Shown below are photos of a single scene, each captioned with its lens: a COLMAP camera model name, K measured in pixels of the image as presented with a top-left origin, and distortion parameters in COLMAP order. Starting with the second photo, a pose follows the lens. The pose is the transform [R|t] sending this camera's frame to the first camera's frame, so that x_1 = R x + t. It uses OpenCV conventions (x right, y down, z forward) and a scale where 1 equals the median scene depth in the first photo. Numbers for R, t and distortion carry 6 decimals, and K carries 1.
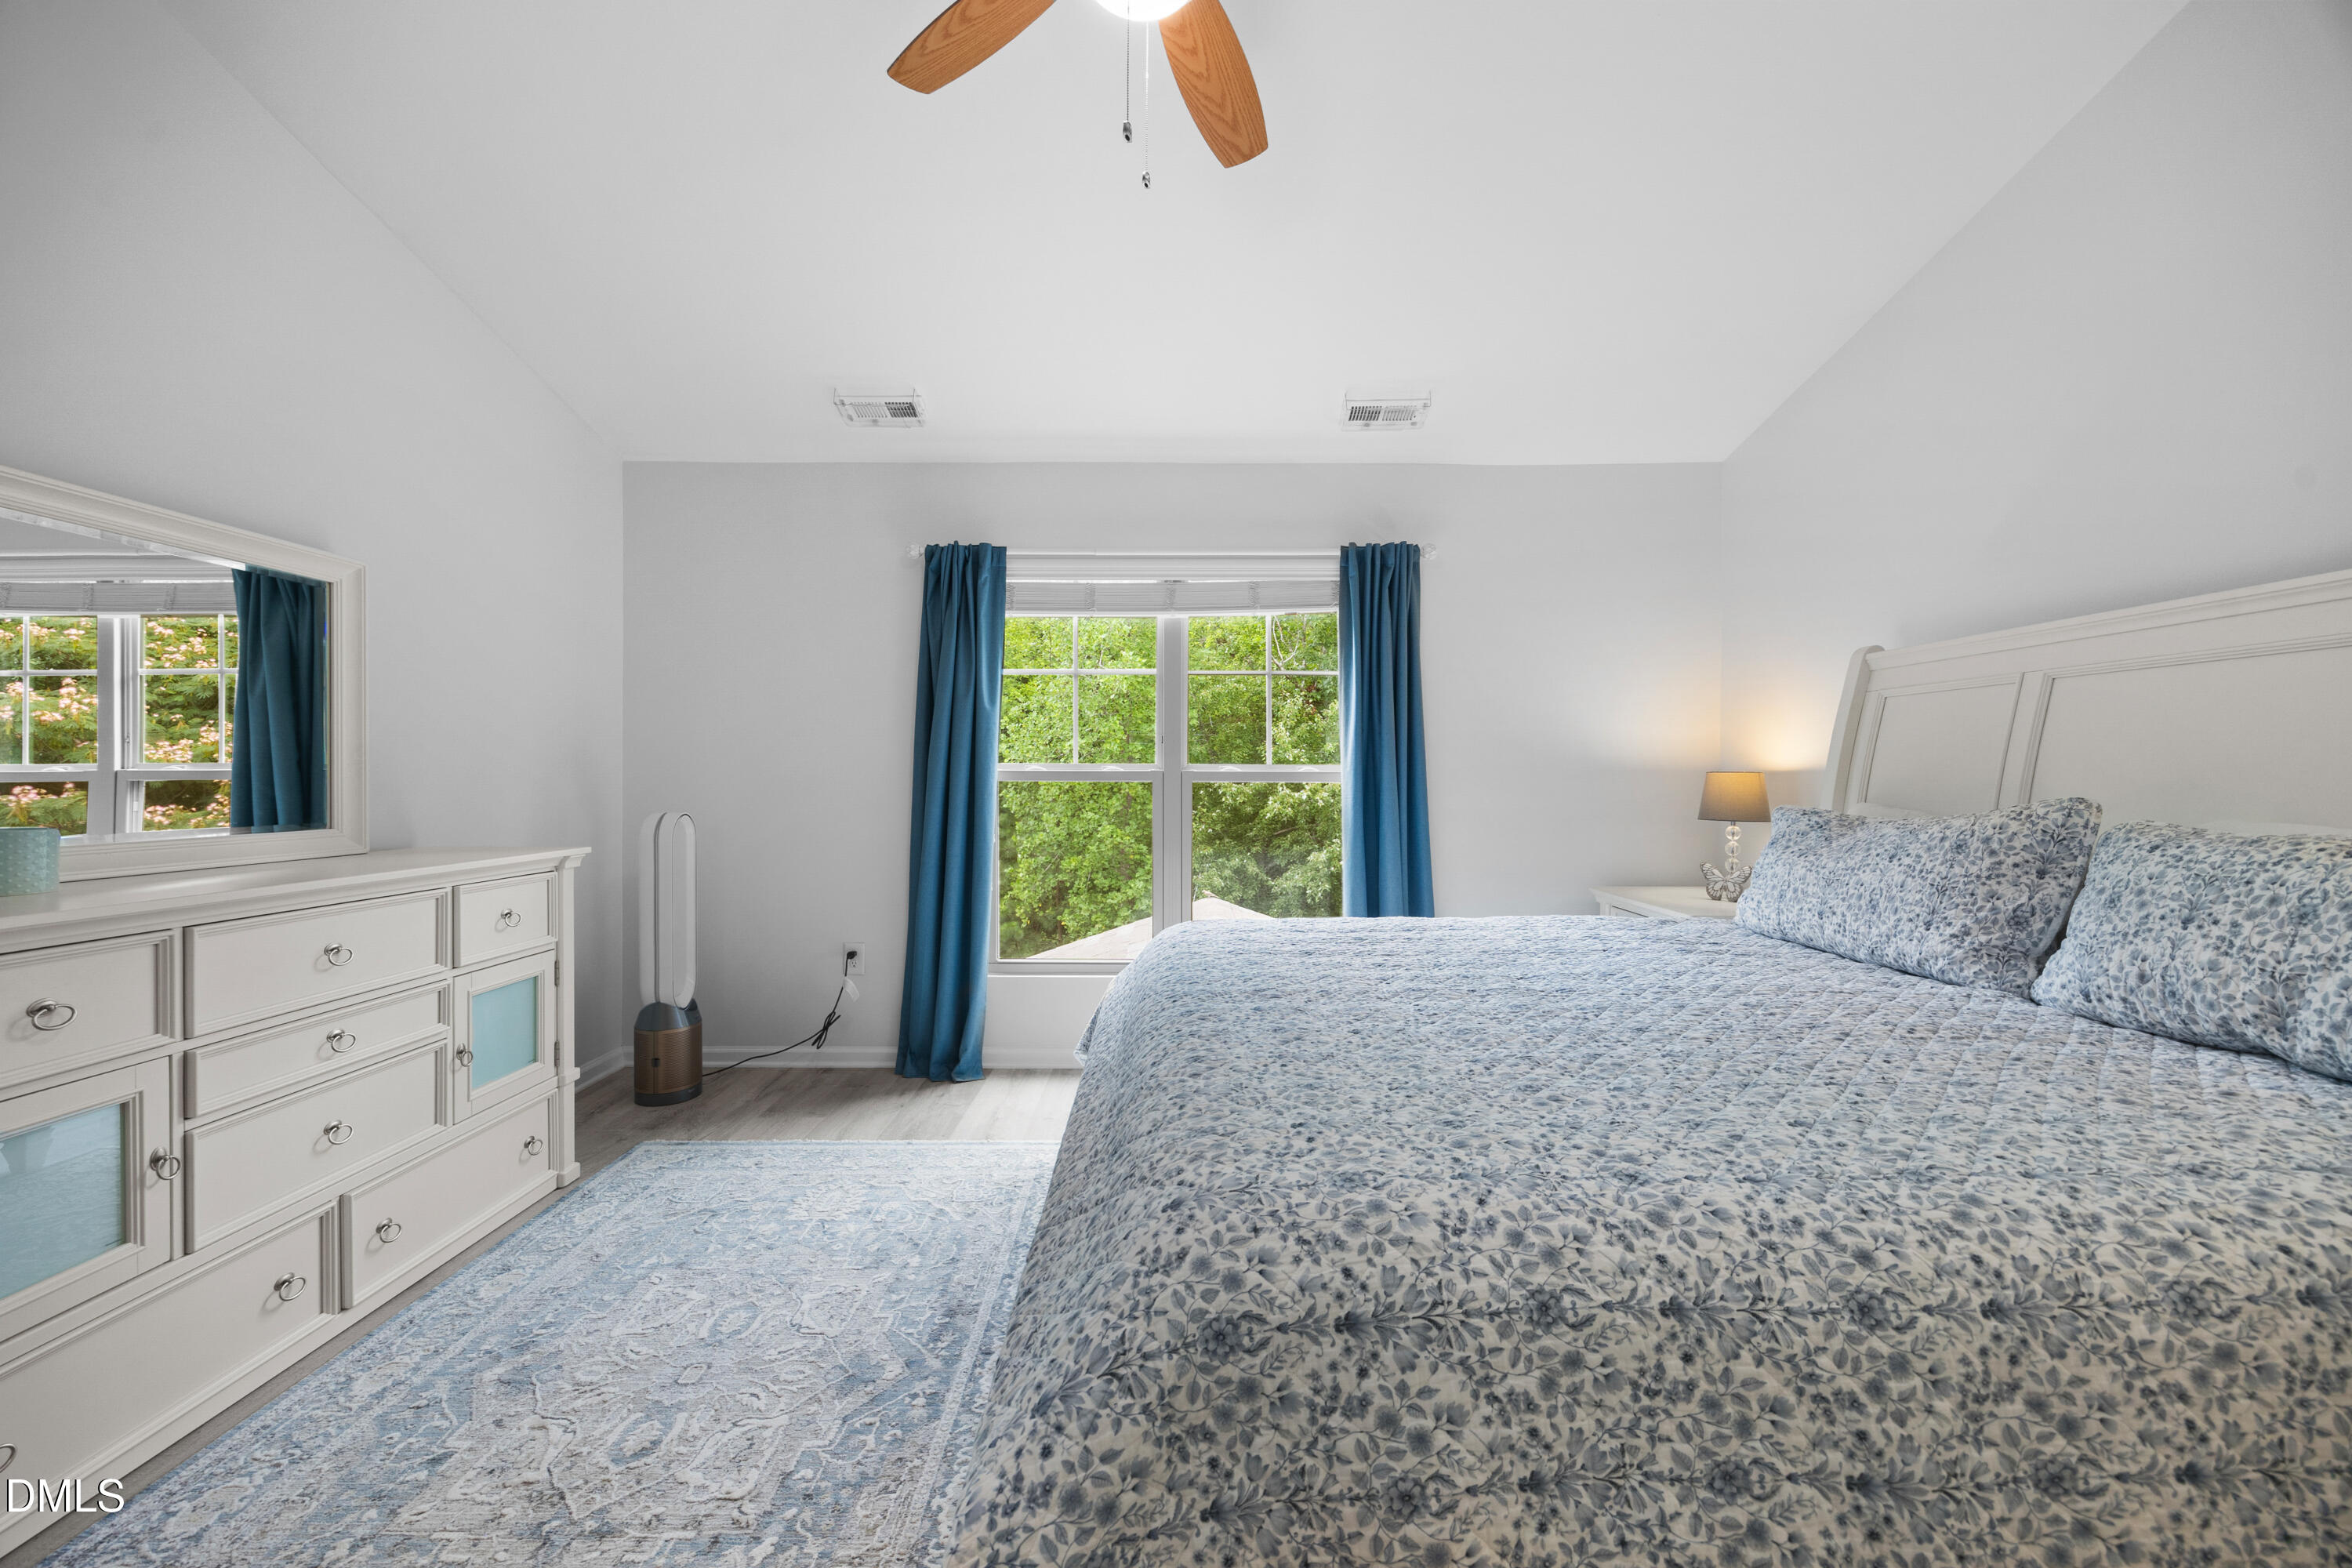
lens RADIAL K [[908.3, 0, 1181.5], [0, 908.3, 785.8], [0, 0, 1]] dist [0.002640, 0.000224]
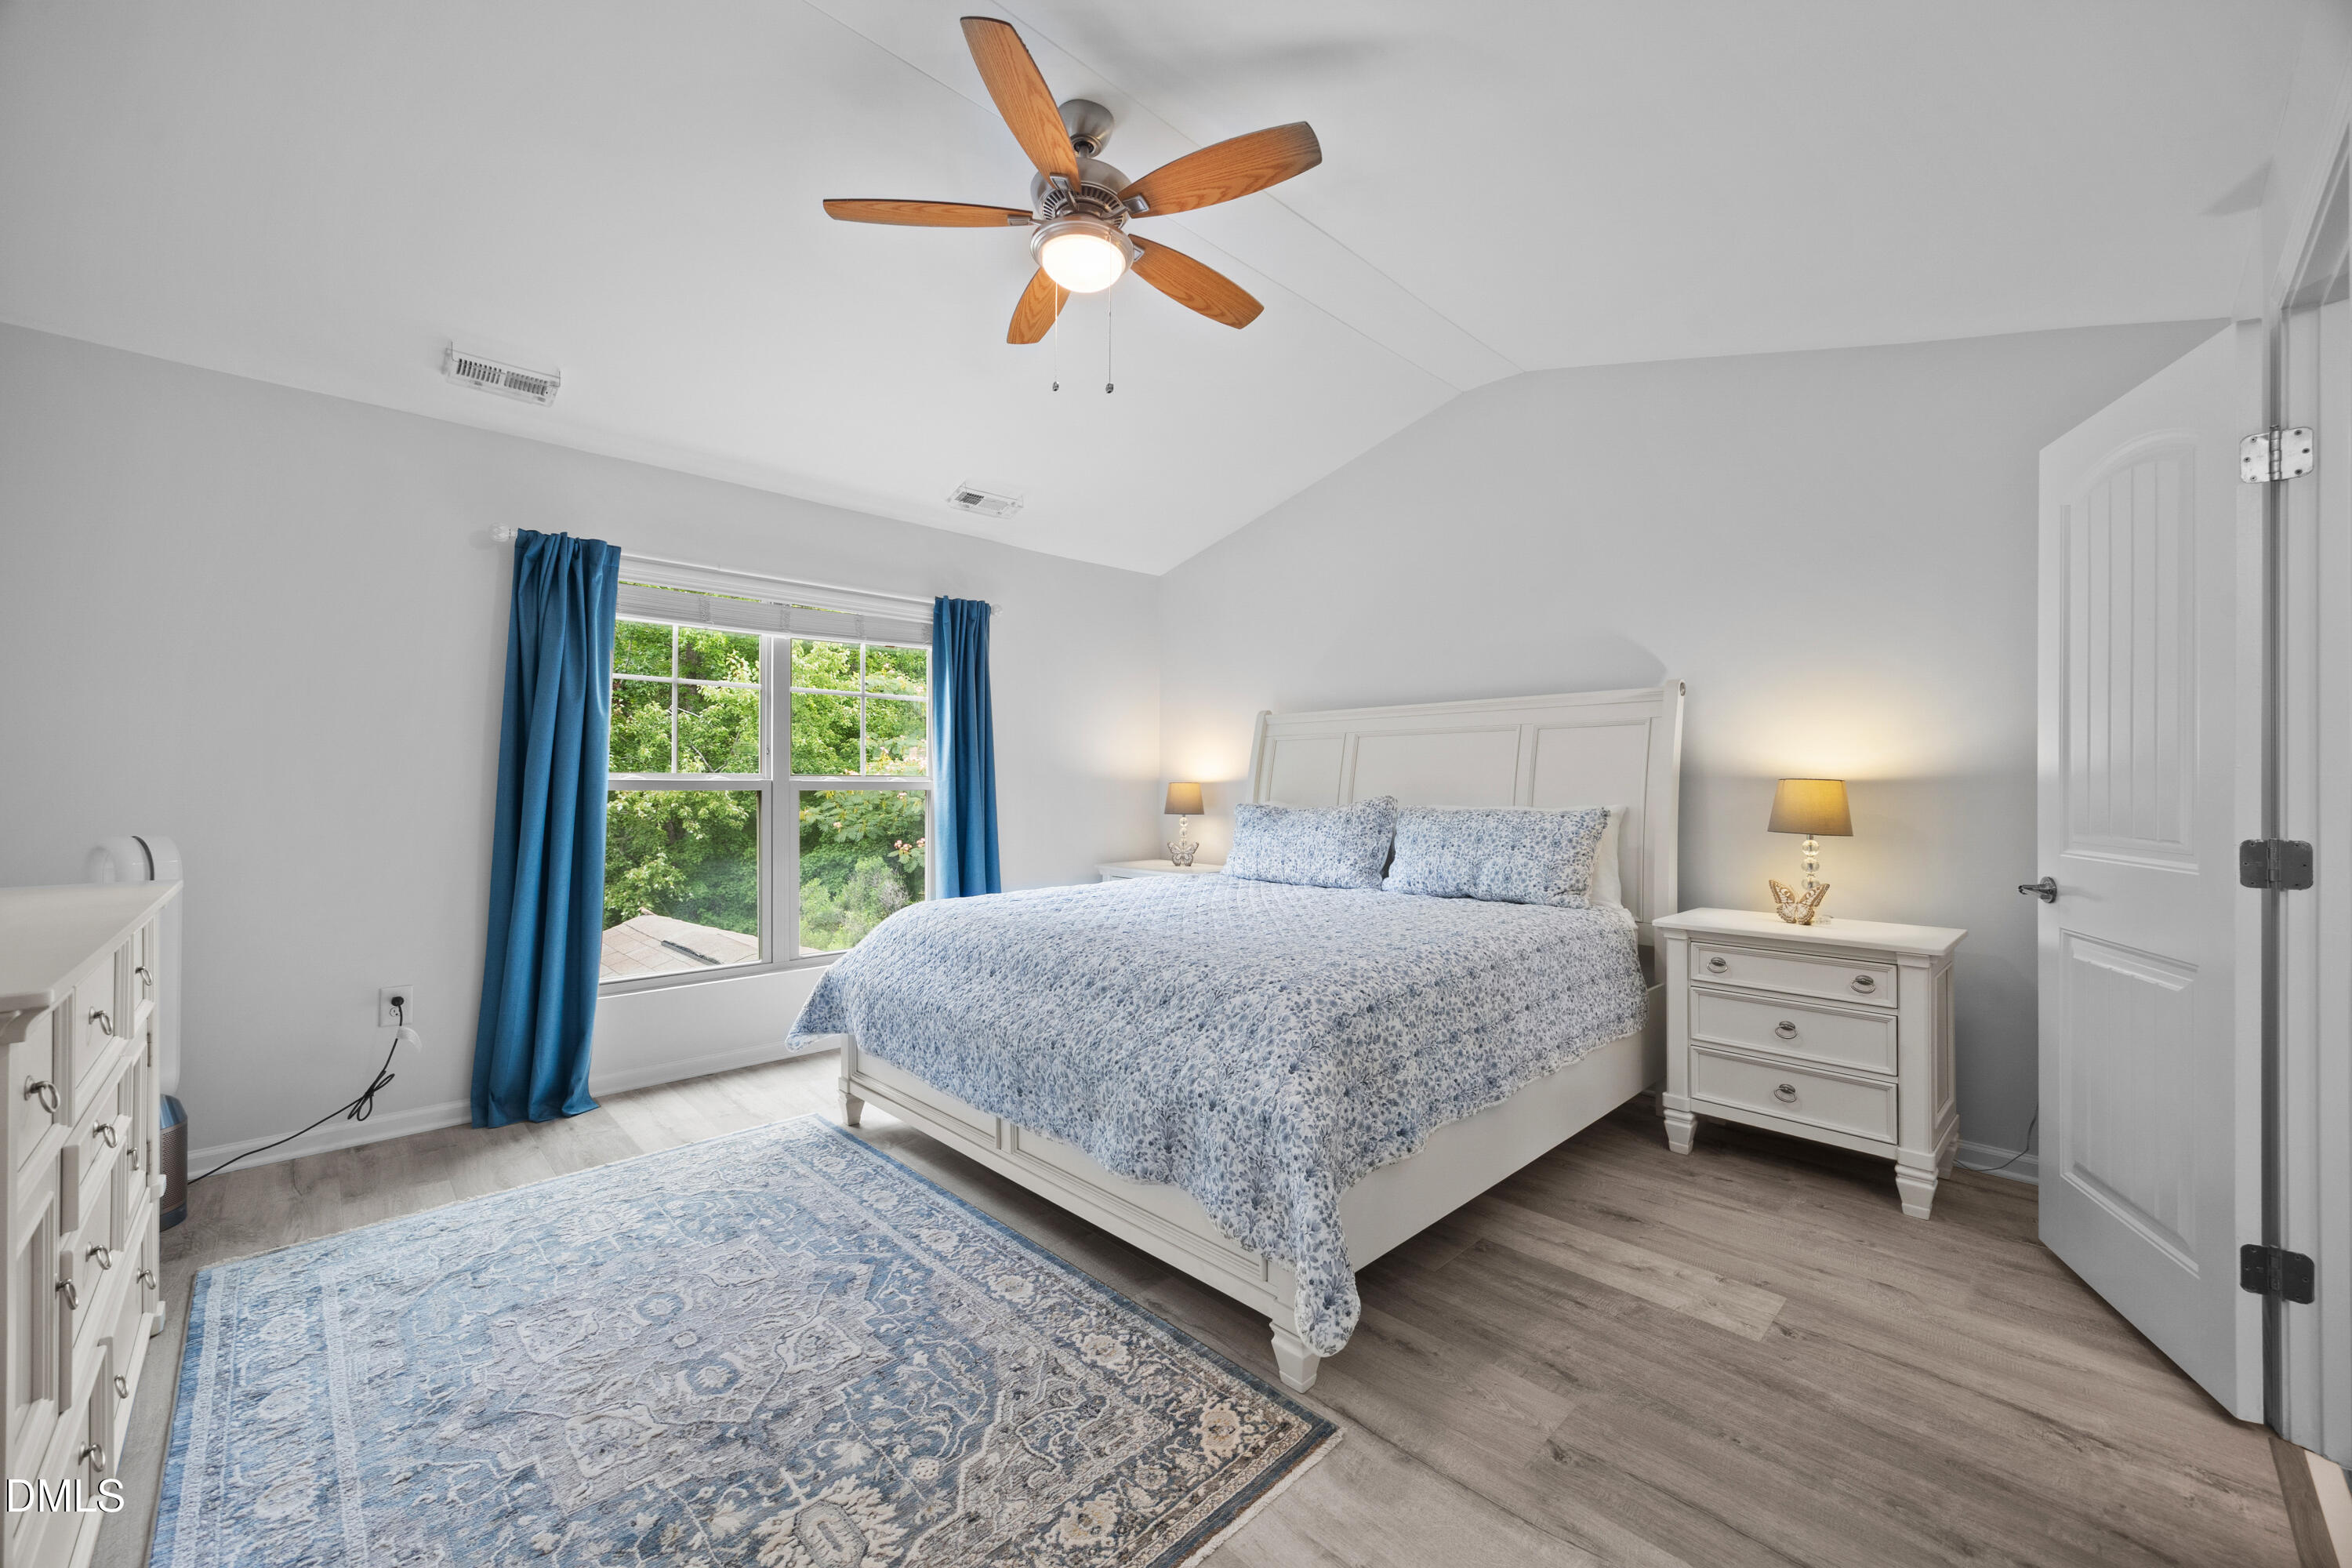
lens RADIAL K [[908.3, 0, 1171.8], [0, 908.3, 782.0], [0, 0, 1]] dist [0.002640, 0.000224]
pose [[0.720878, 0.002105, 0.693059, -0.638558], [0.006662, 0.999928, -0.009966, -0.001102], [-0.693030, 0.011802, 0.720812, -0.137605]]
